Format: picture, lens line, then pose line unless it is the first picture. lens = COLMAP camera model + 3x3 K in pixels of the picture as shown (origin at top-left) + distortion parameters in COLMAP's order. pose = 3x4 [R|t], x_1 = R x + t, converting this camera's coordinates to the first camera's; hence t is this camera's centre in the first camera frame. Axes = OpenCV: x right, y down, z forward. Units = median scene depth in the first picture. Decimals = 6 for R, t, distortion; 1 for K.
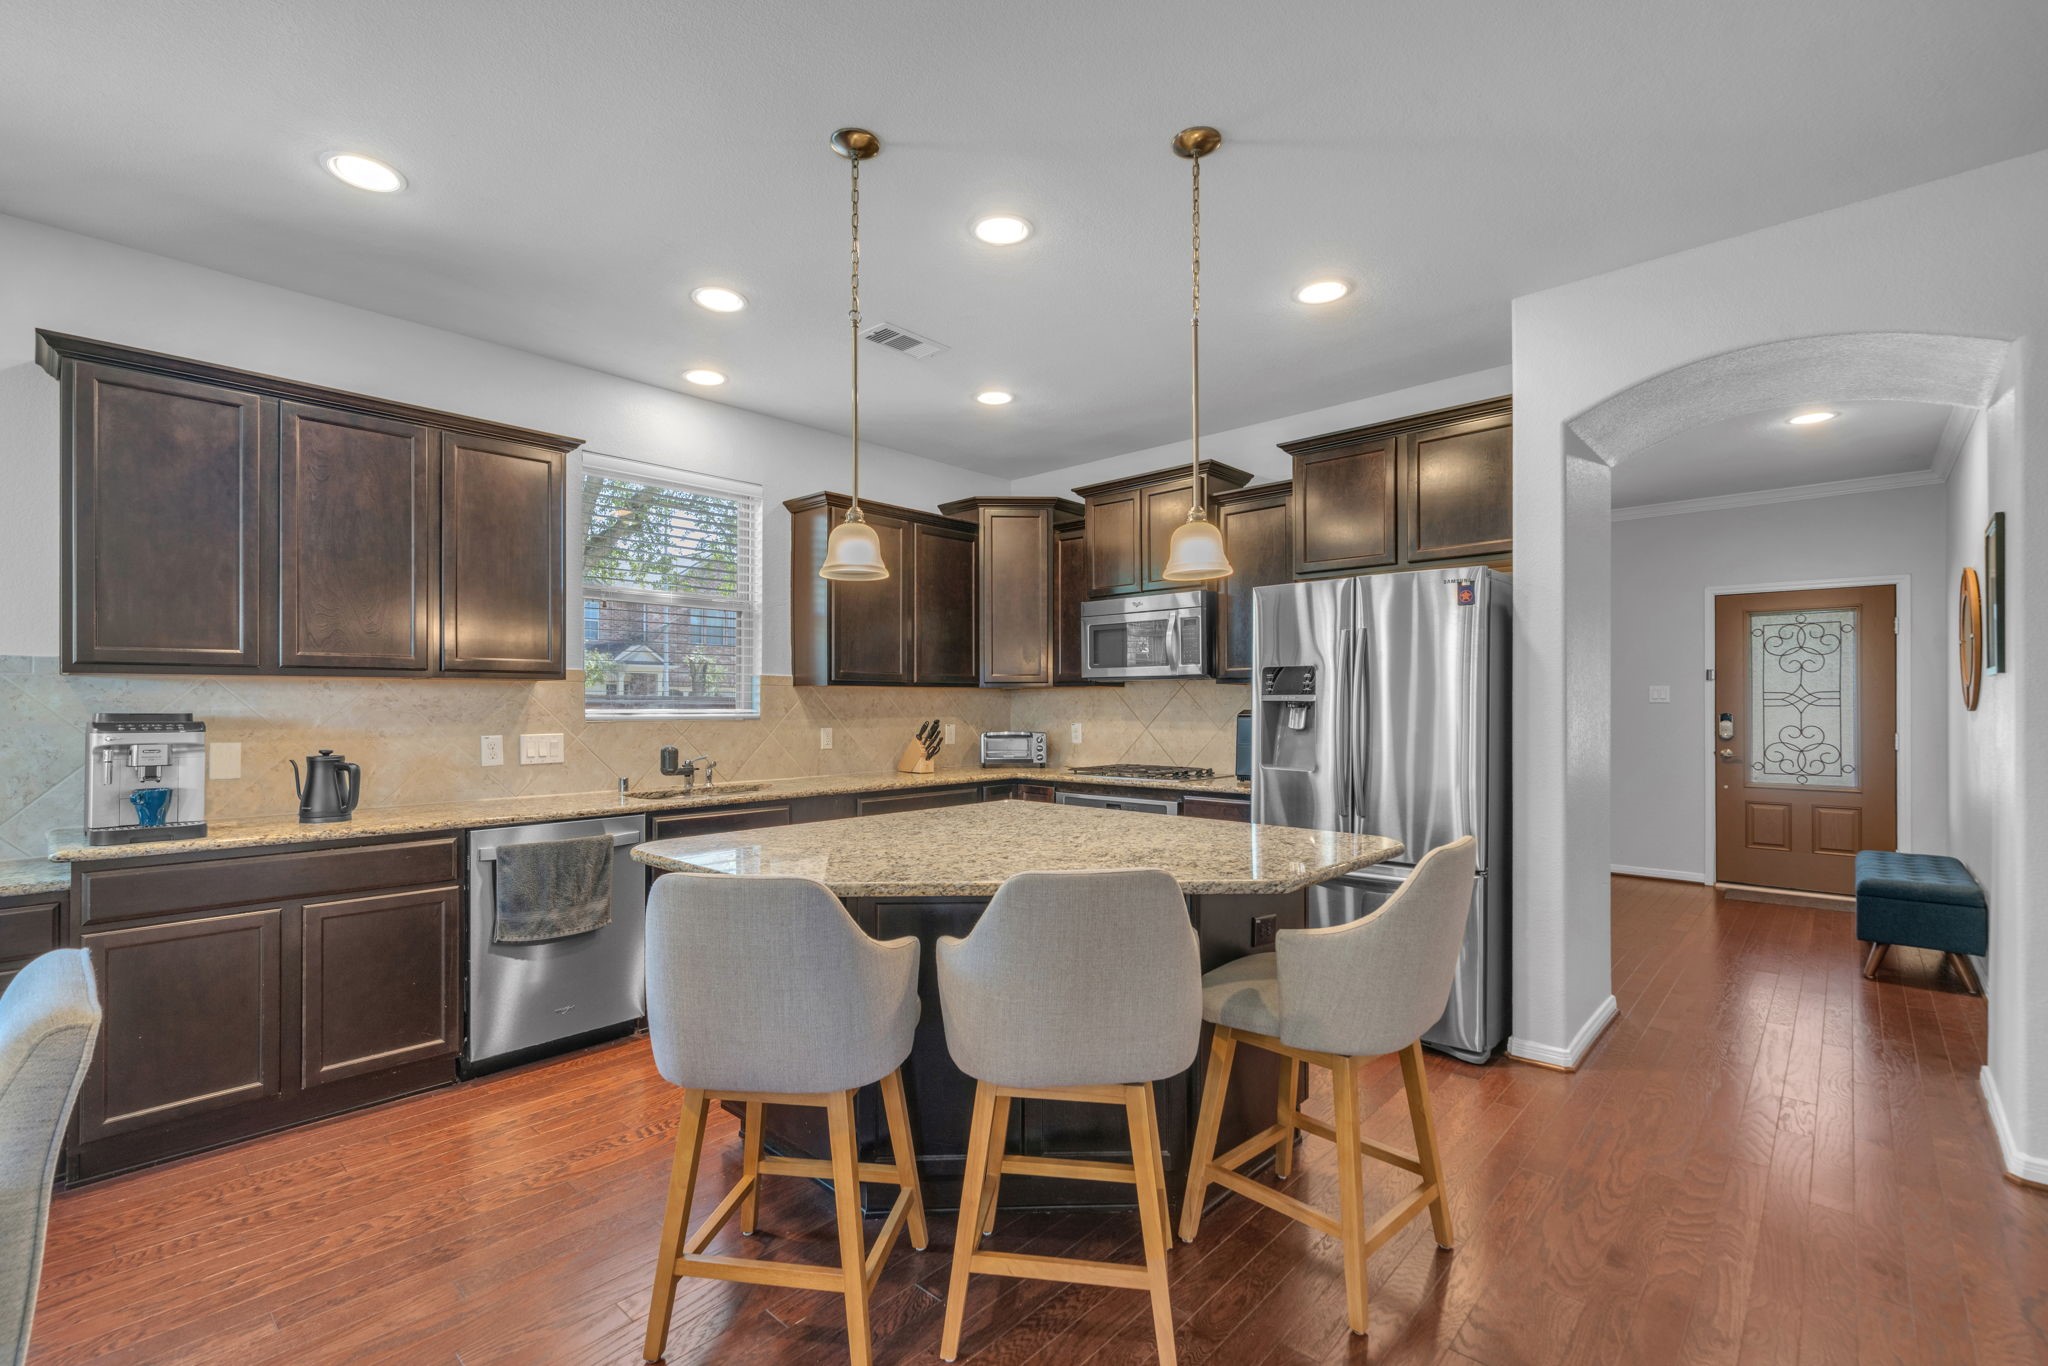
lens RADIAL K [[877.8, 0, 1031.5], [0, 877.8, 694.8], [0, 0, 1]] dist [0.000066, -0.000057]
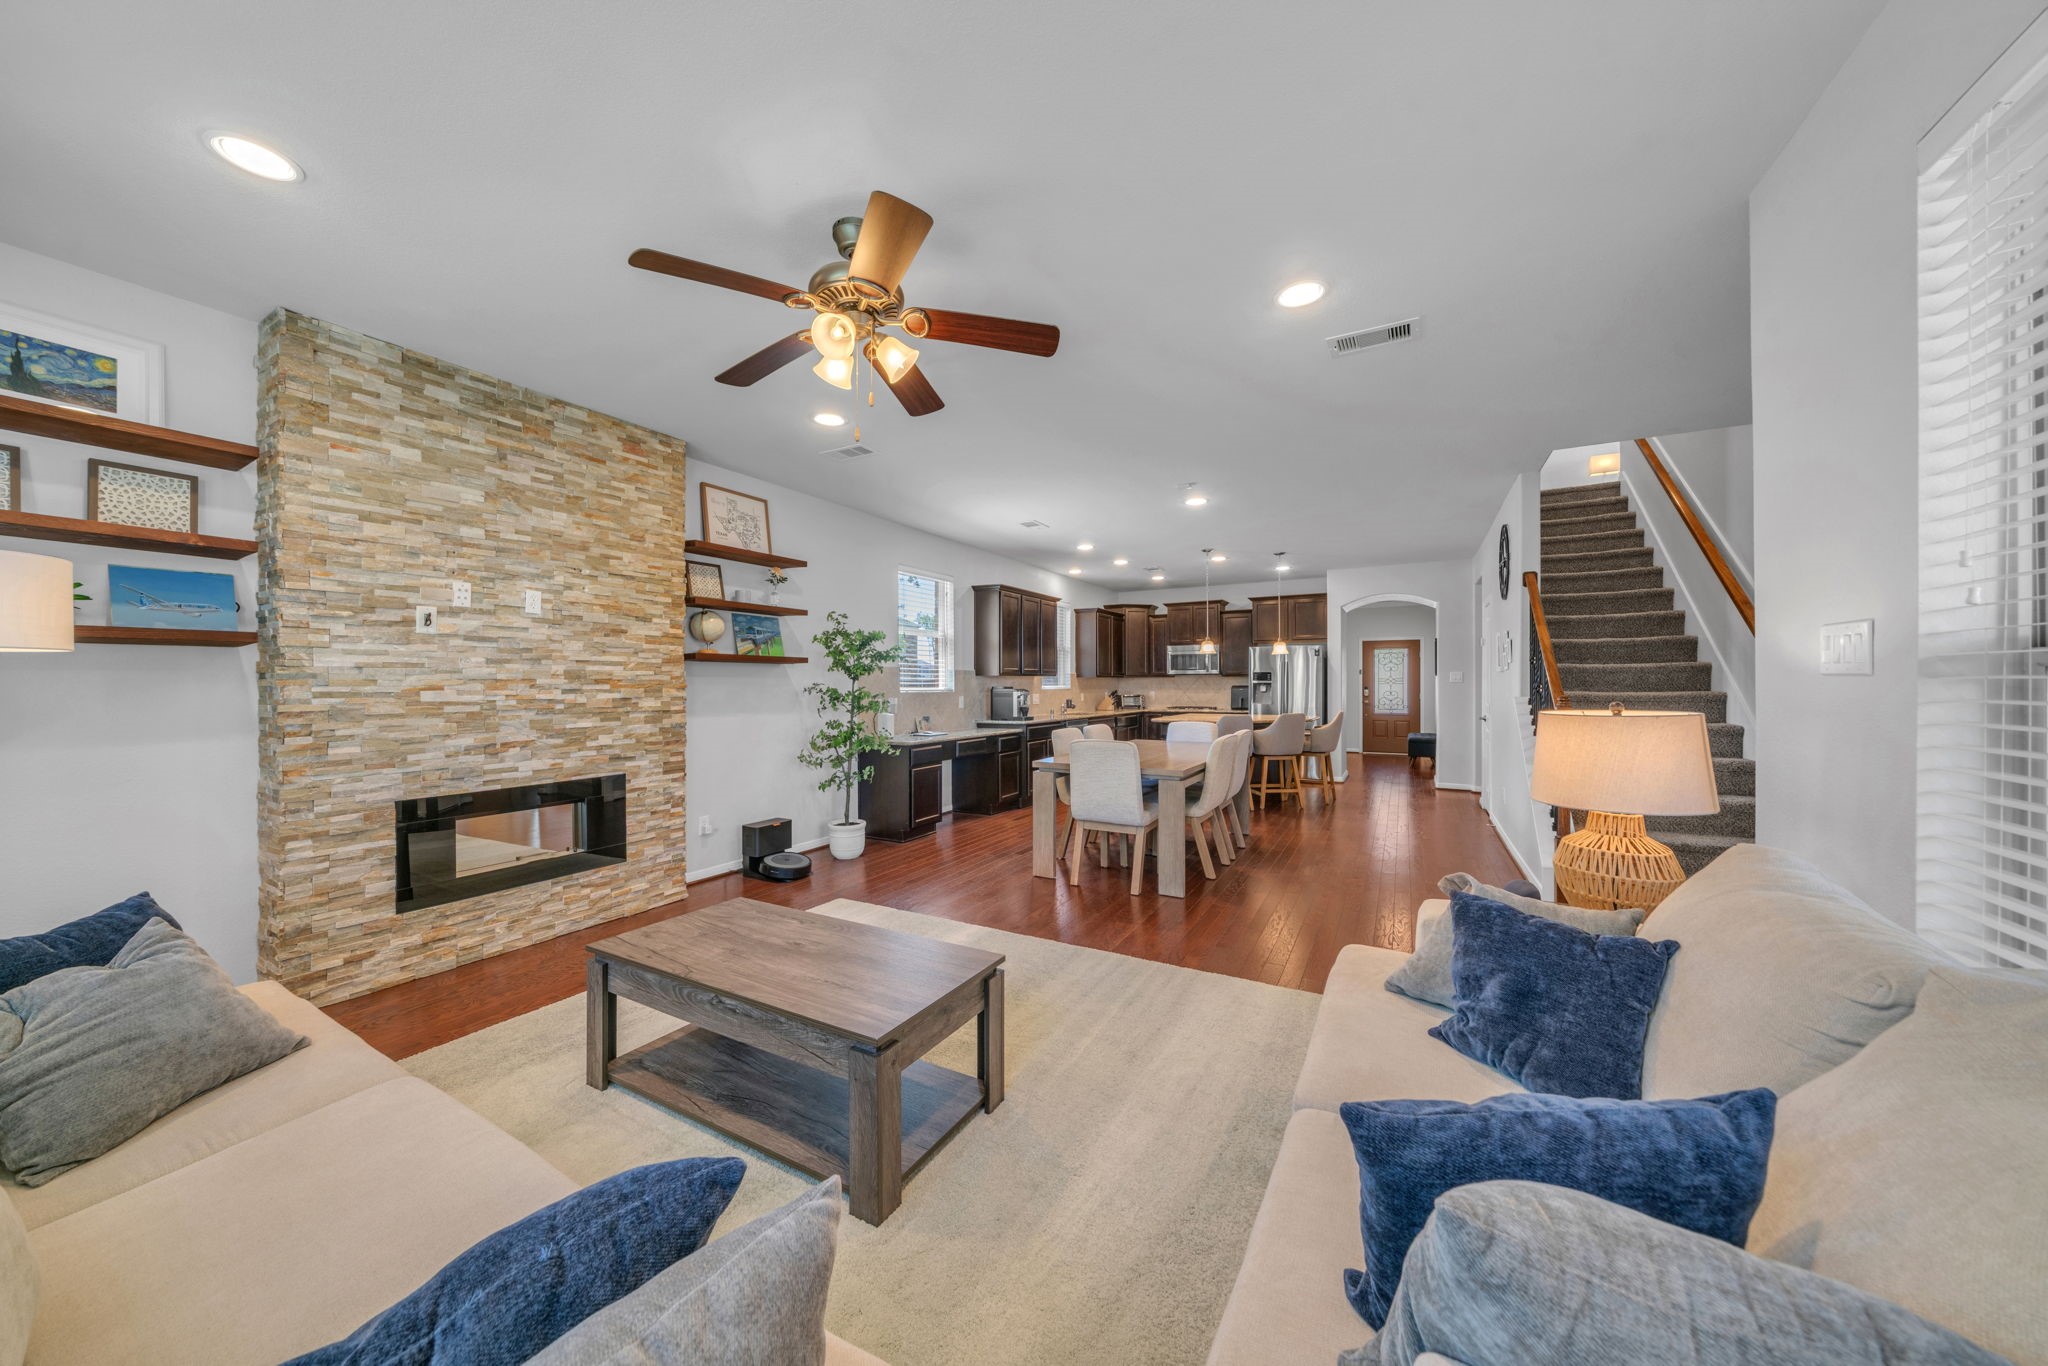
lens RADIAL K [[684.1, 0, 1017.6], [0, 684.1, 683.1], [0, 0, 1]] dist [0.000231, 0.000002]
pose [[0.971815, -0.004180, 0.235709, -0.837887], [0.002443, 0.999968, 0.007661, -0.008969], [-0.235733, -0.006869, 0.971794, -0.882406]]
